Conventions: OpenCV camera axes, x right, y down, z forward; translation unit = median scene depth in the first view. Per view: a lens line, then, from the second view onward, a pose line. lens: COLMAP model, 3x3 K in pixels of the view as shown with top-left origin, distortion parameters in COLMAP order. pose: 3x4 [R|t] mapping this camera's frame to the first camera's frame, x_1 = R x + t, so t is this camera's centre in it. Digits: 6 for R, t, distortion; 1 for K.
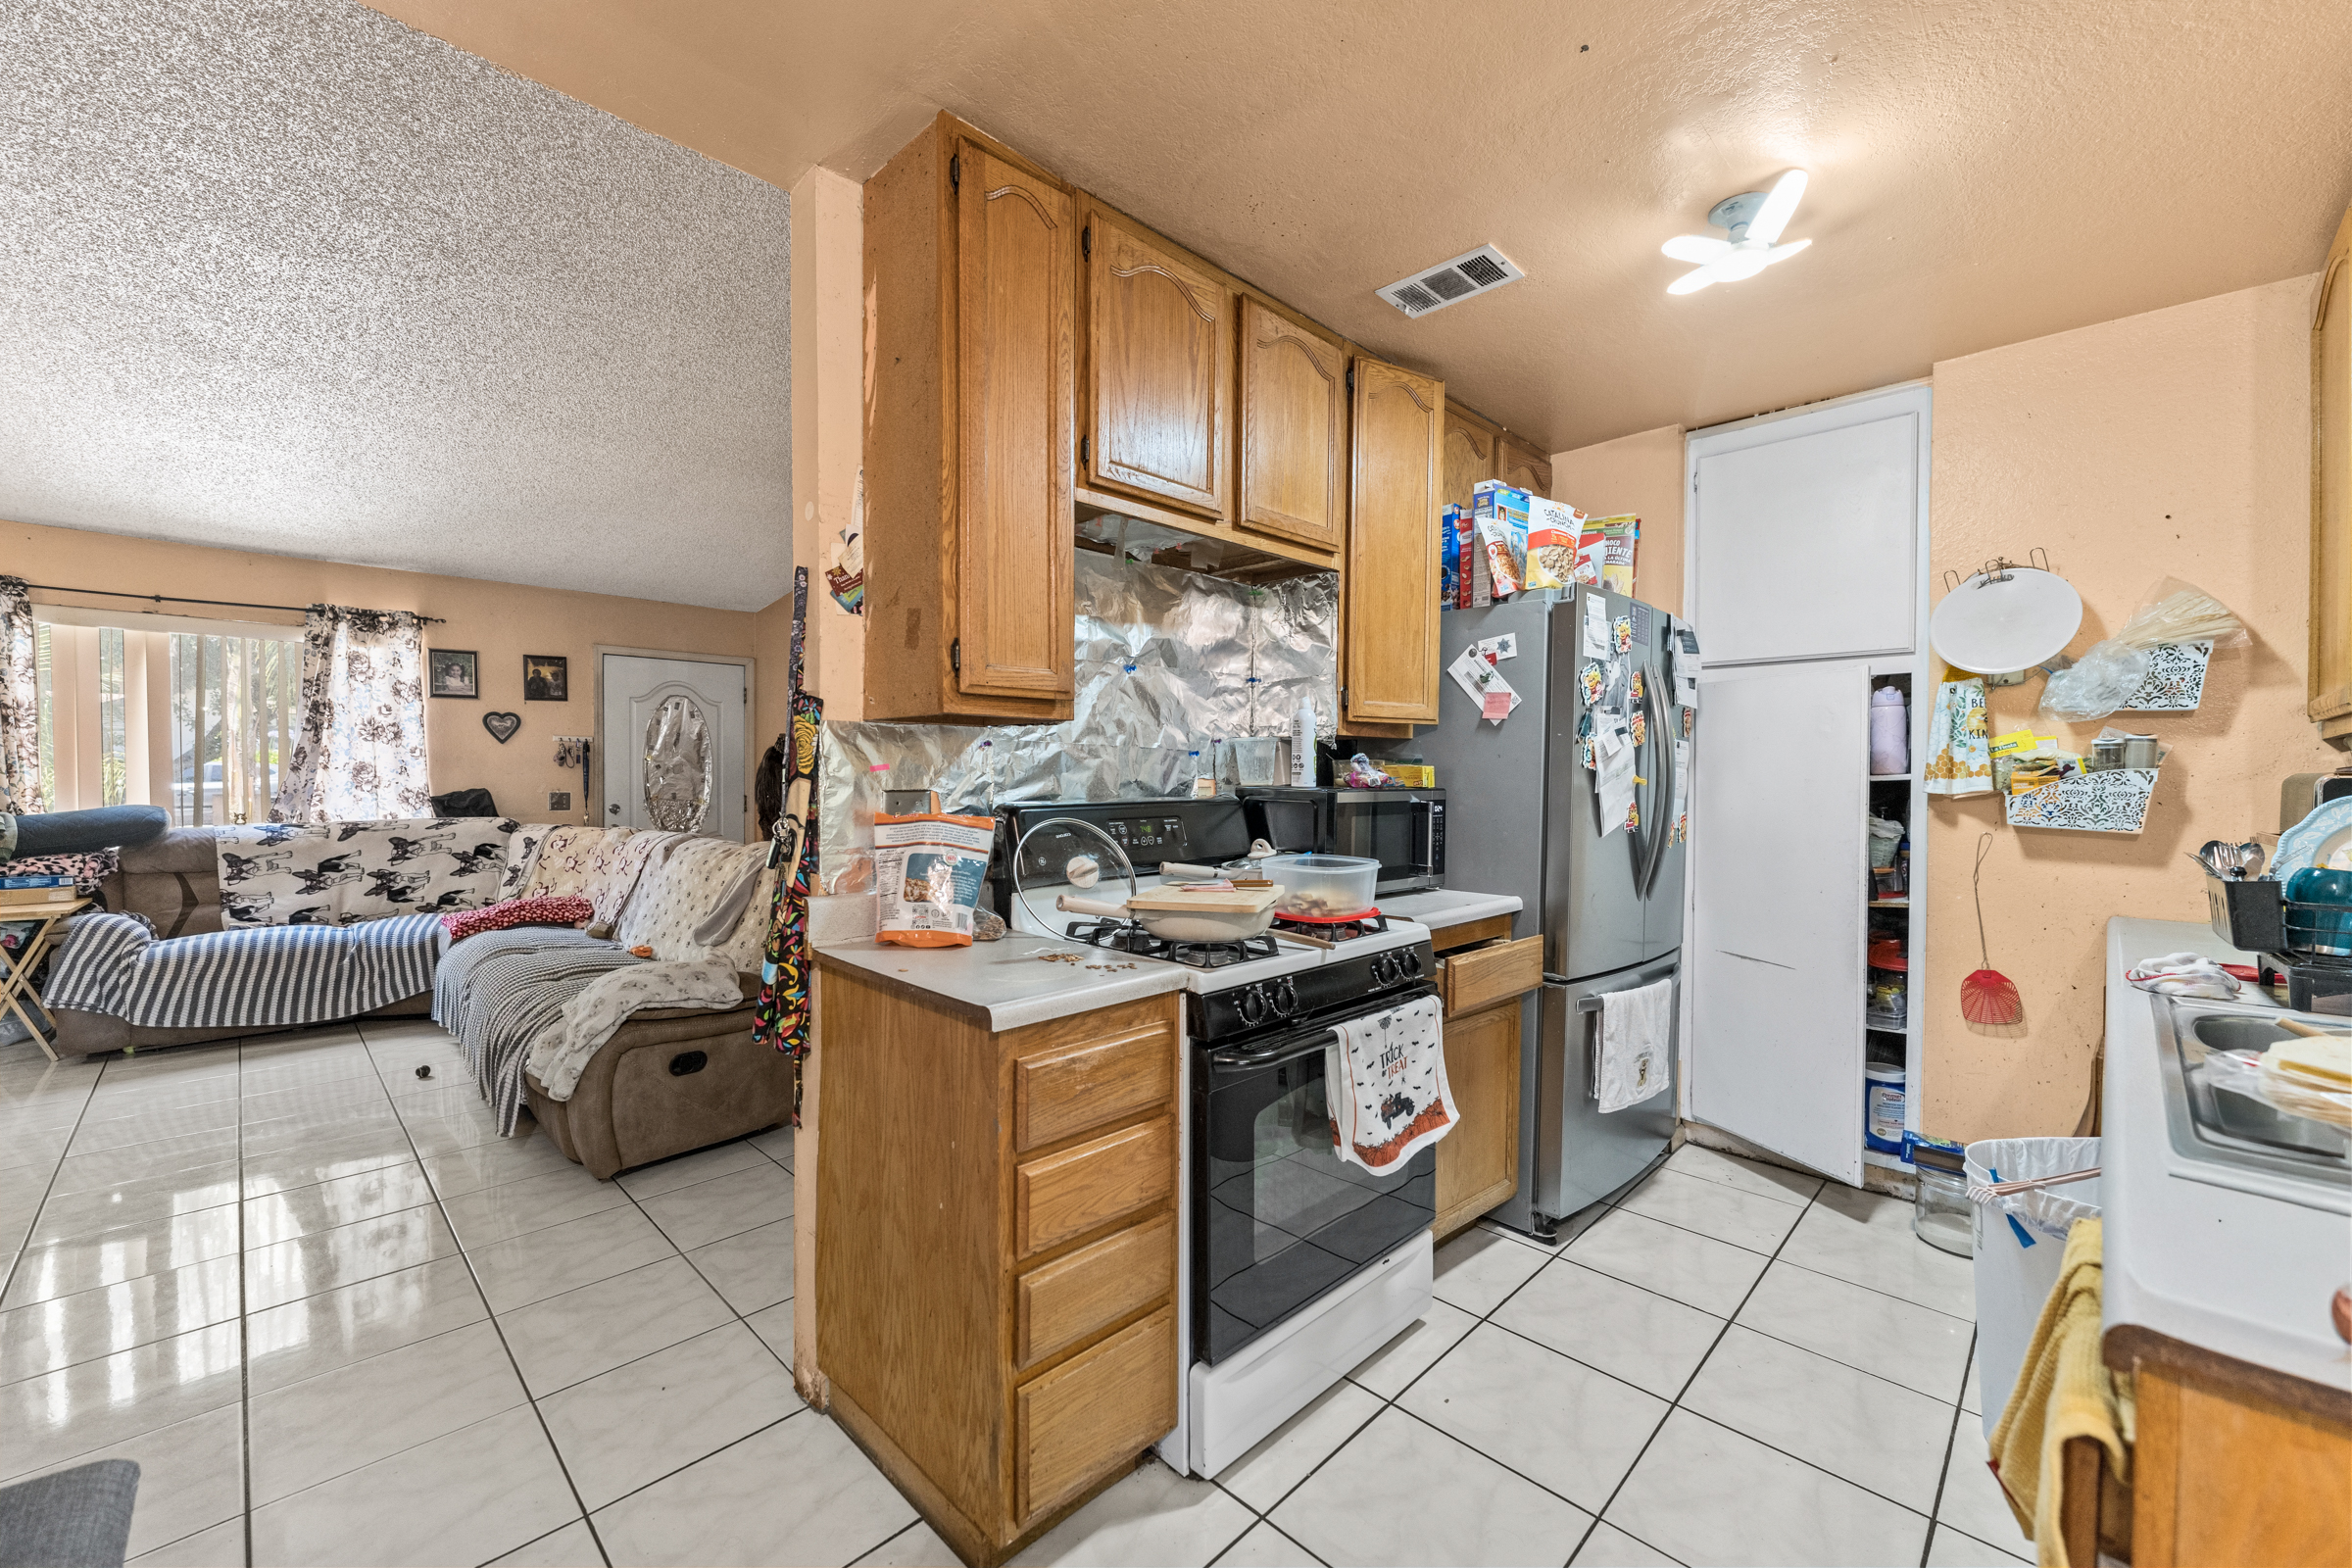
lens RADIAL K [[931.7, 0, 1171.6], [0, 931.7, 786.2], [0, 0, 1]] dist [0.000602, 0.000595]
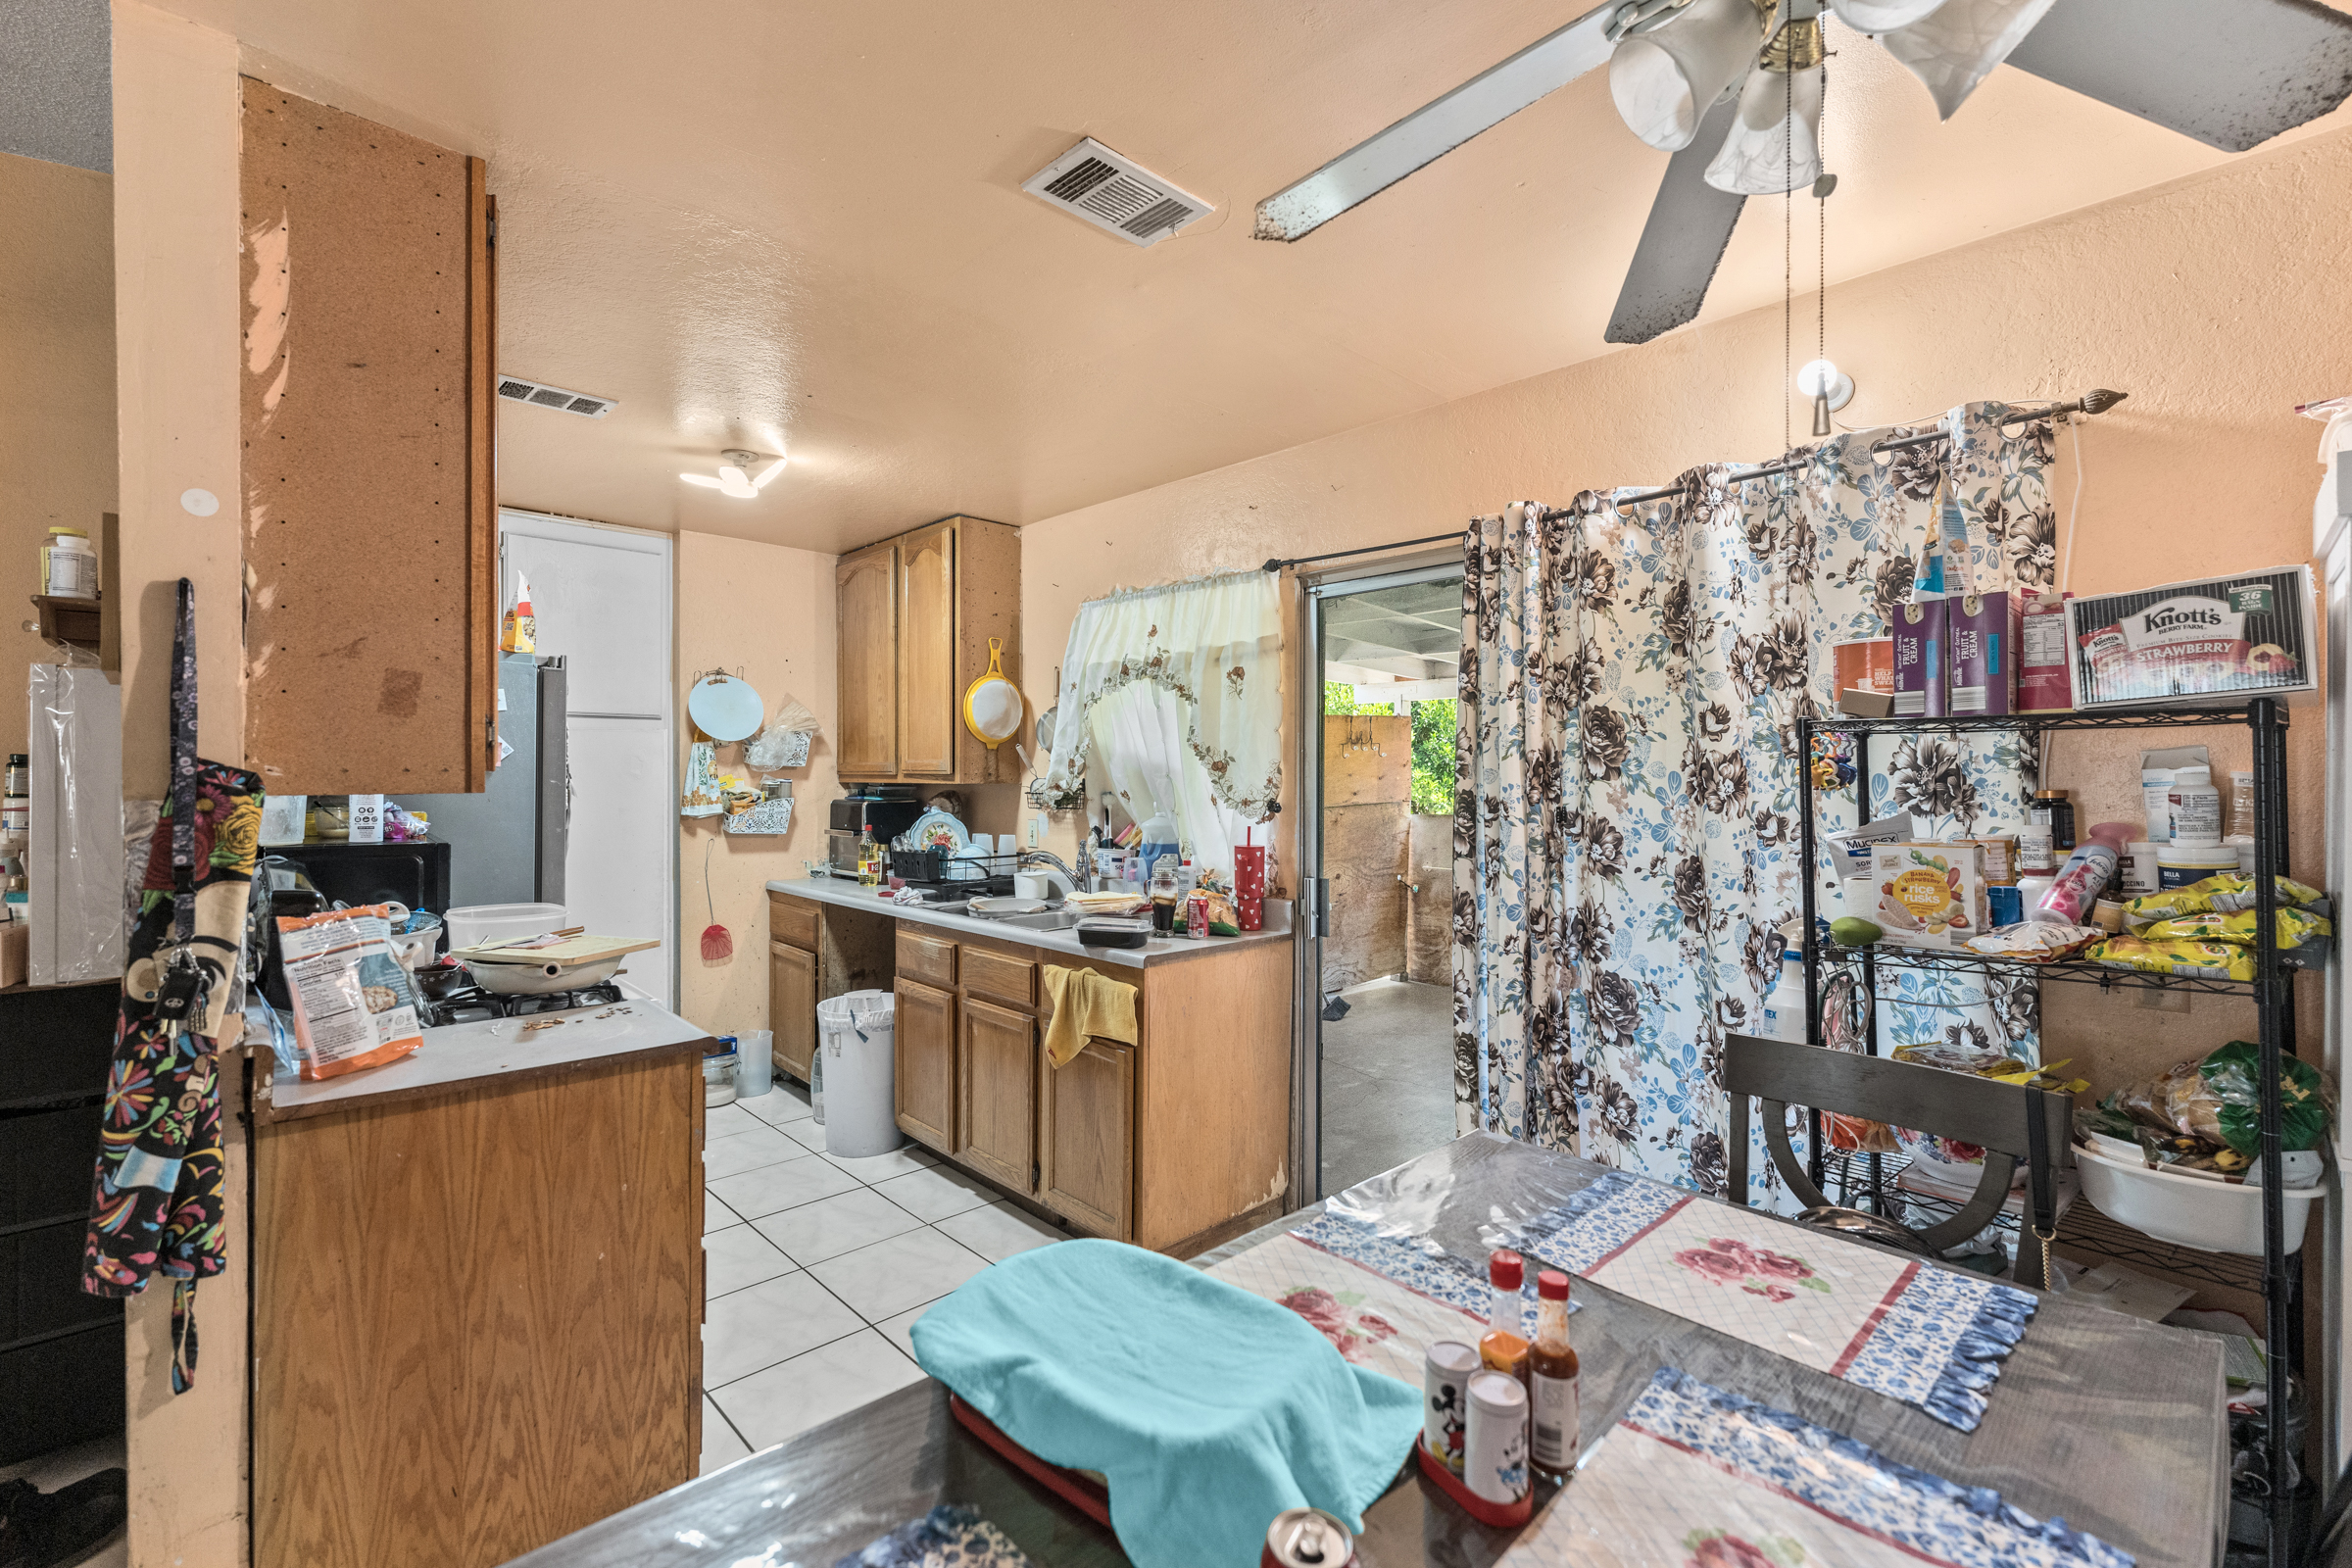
lens RADIAL K [[1003.4, 0, 1174.4], [0, 1003.4, 777.0], [0, 0, 1]] dist [-0.002959, -0.000433]
pose [[0.021209, -0.009093, 0.999734, -0.412738], [0.007630, 0.999931, 0.008932, -0.032860], [-0.999746, 0.007438, 0.021277, 0.090139]]
